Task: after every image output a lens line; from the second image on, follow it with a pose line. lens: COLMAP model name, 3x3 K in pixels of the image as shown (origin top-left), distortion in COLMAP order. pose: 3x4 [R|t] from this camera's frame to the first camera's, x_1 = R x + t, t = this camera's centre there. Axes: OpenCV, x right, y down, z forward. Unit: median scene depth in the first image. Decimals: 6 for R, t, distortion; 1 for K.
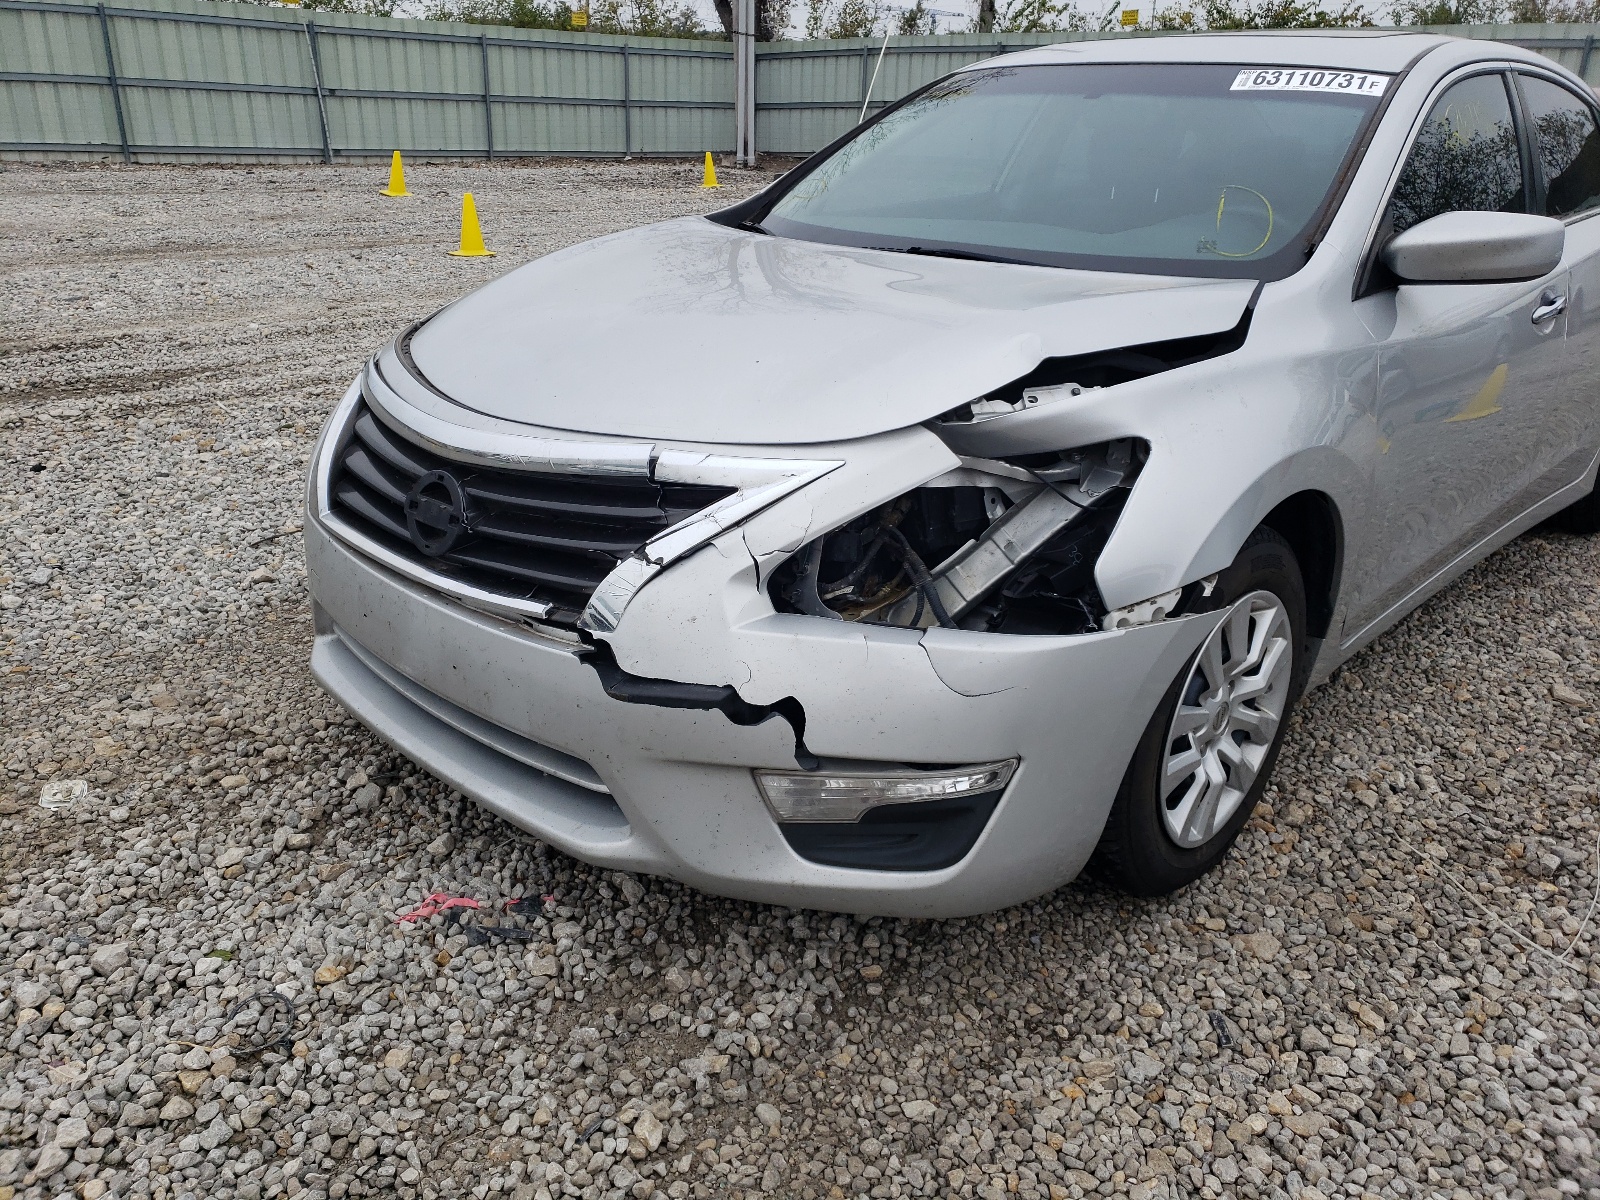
lens RADIAL K [[1207.0, 0, 799.2], [0, 1207.0, 568.9], [0, 0, 1]] dist [0.027660, 0.001202]
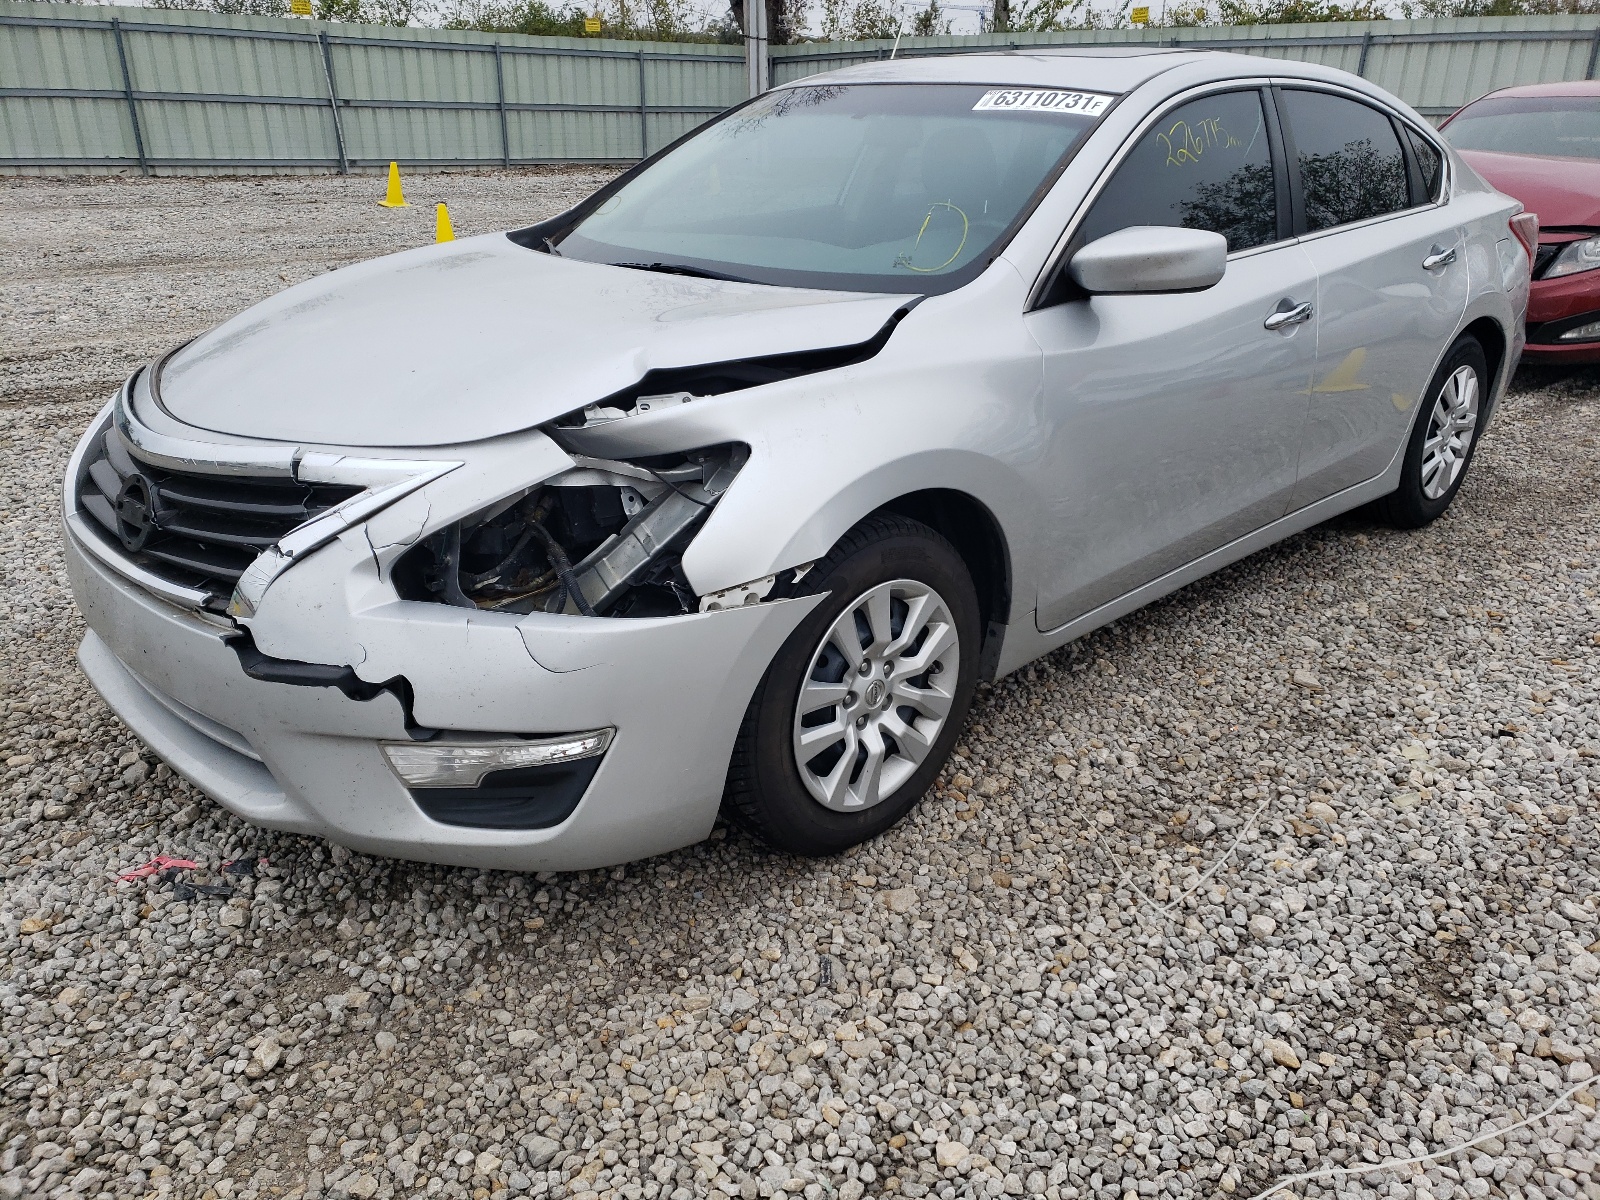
lens RADIAL K [[1194.9, 0, 800.0], [0, 1194.9, 600.0], [0, 0, 1]] dist [0.035886, -0.004171]
pose [[0.999701, -0.005153, -0.023914, 0.321619], [0.005706, 0.999717, 0.023083, 0.011327], [0.023788, -0.023213, 0.999447, -0.087183]]
